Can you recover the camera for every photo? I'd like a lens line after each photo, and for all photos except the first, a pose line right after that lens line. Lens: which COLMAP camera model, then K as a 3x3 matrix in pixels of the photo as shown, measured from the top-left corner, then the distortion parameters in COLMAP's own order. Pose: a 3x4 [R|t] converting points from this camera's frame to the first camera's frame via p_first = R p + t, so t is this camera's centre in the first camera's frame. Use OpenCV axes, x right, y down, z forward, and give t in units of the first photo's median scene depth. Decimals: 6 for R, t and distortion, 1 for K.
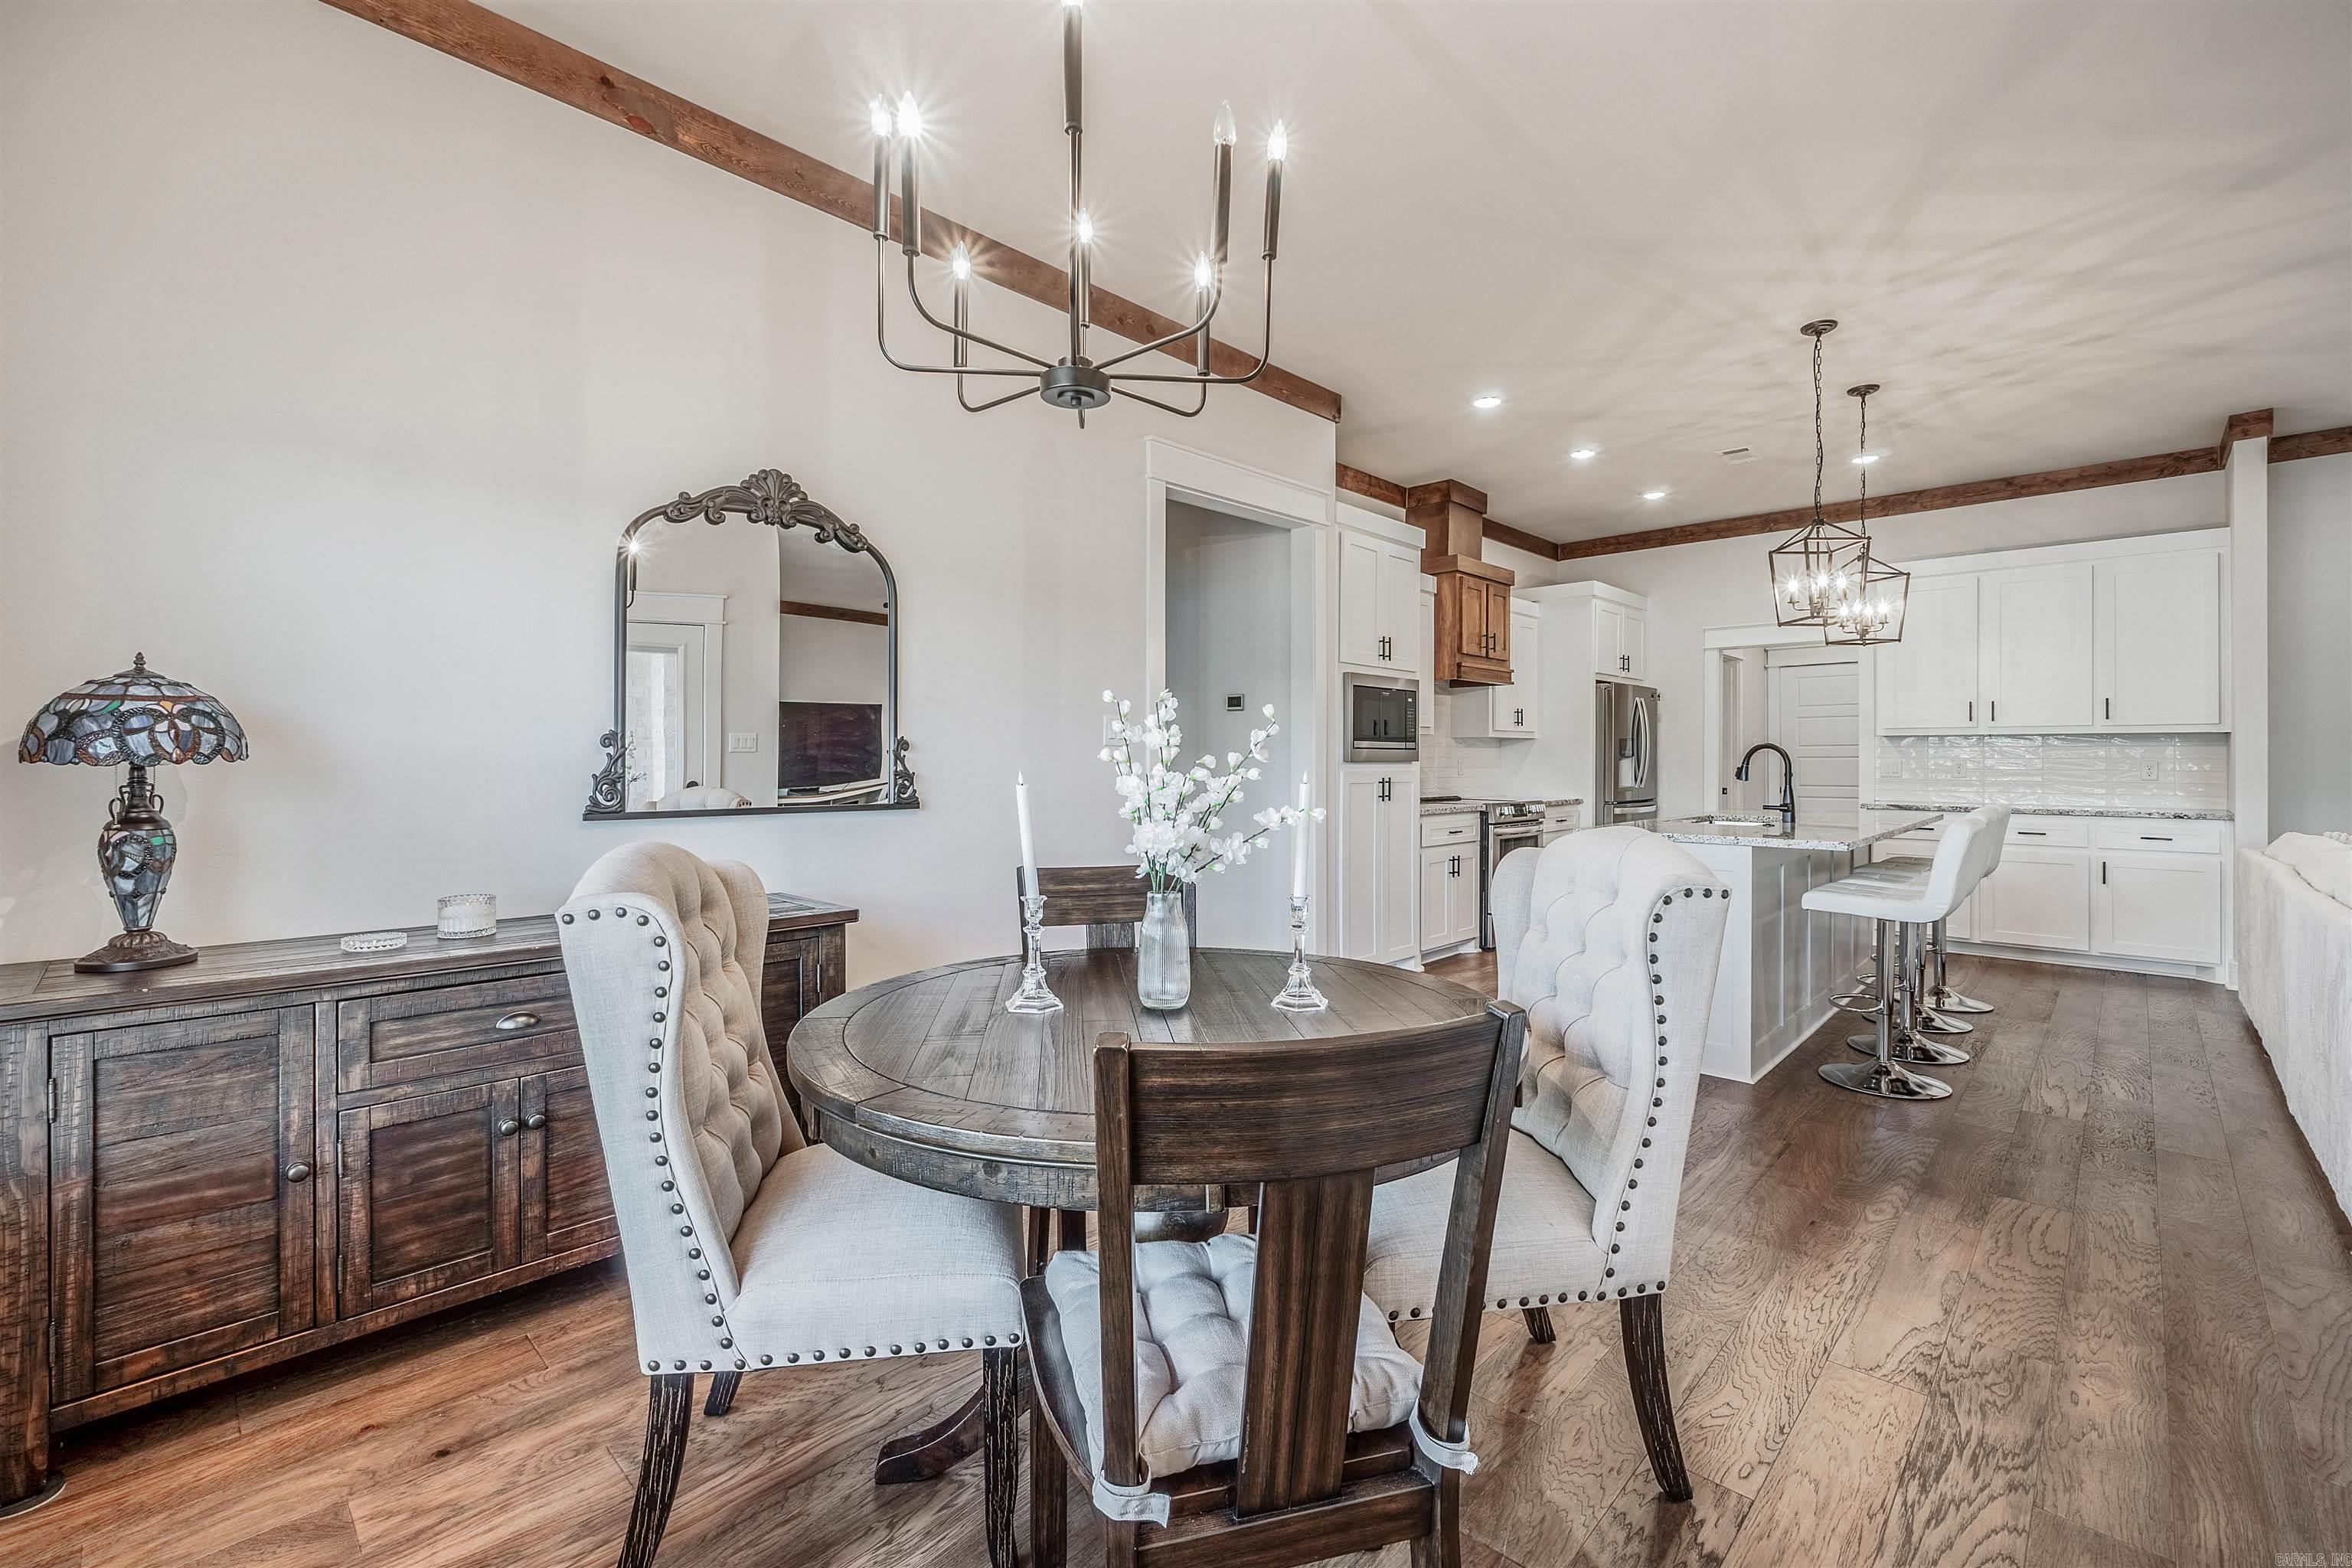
lens RADIAL K [[994.9, 0, 1169.3], [0, 994.9, 745.3], [0, 0, 1]] dist [0.000417, -0.007475]
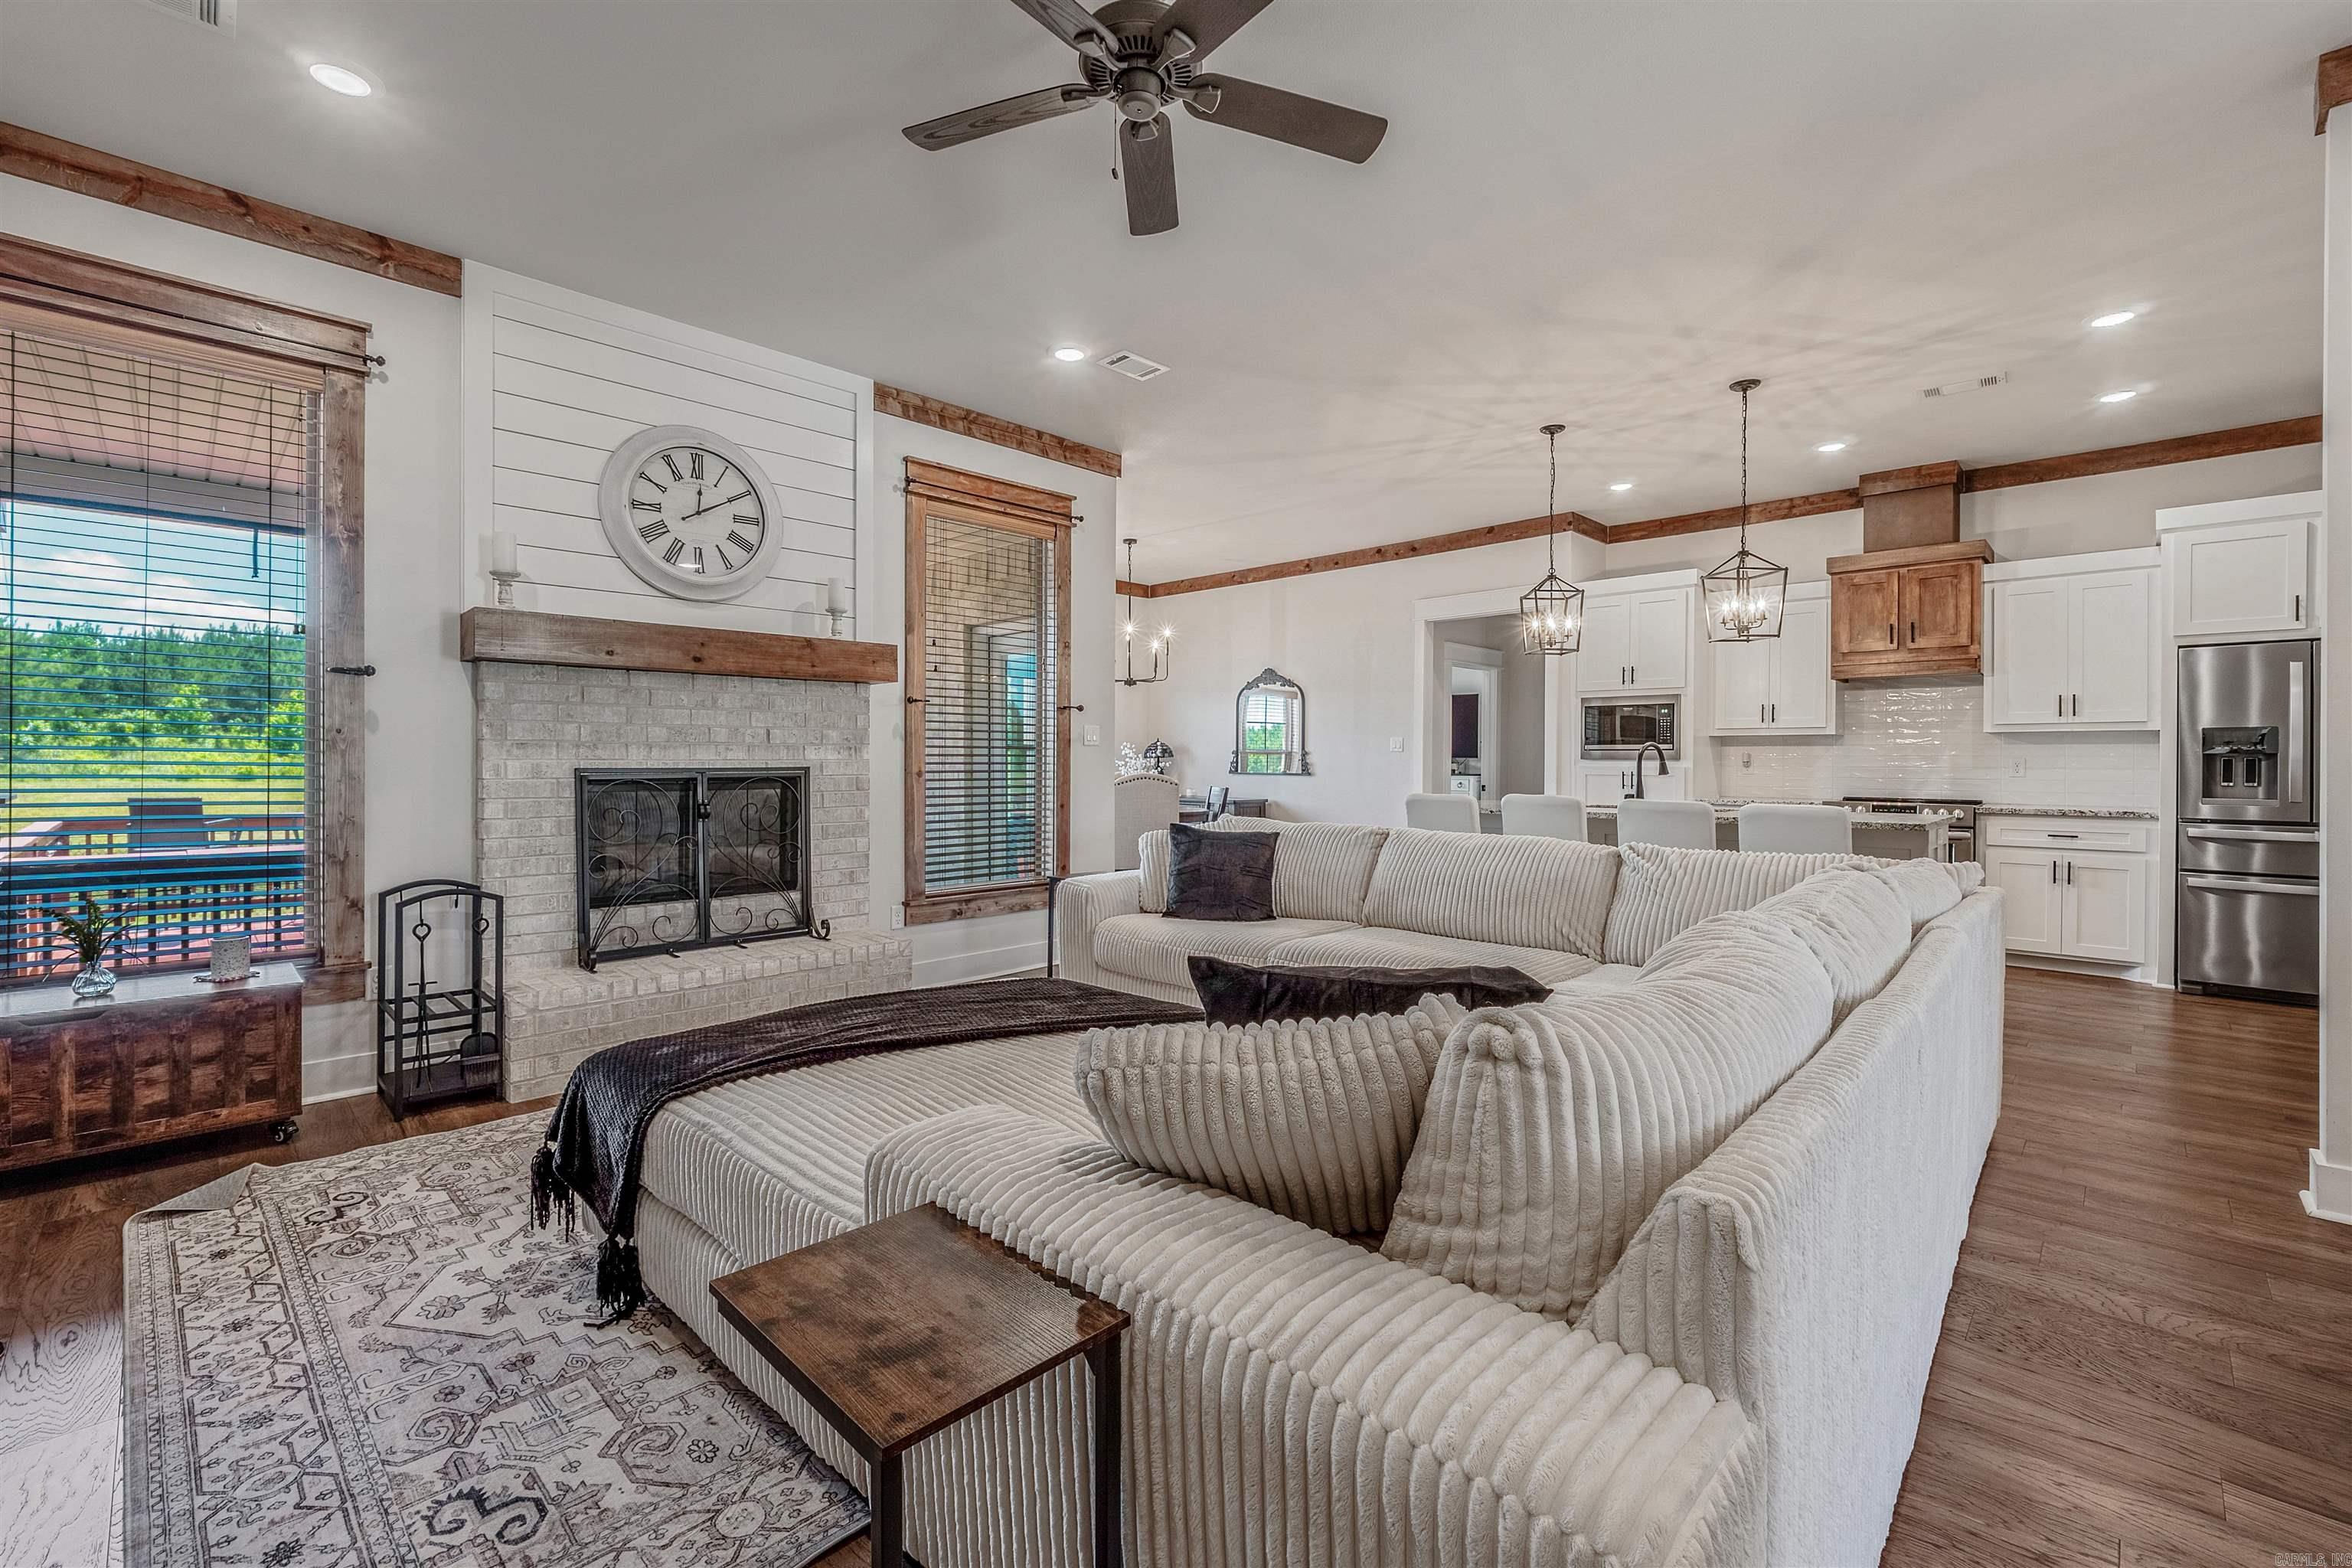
lens RADIAL K [[984.1, 0, 1176.0], [0, 984.1, 784.0], [0, 0, 1]] dist [0.000623, 0.000136]
pose [[0.003142, 0.019615, -0.999803, 1.934908], [0.007871, 0.999776, 0.019639, 0.023523], [0.999964, -0.007931, 0.002987, 0.476983]]
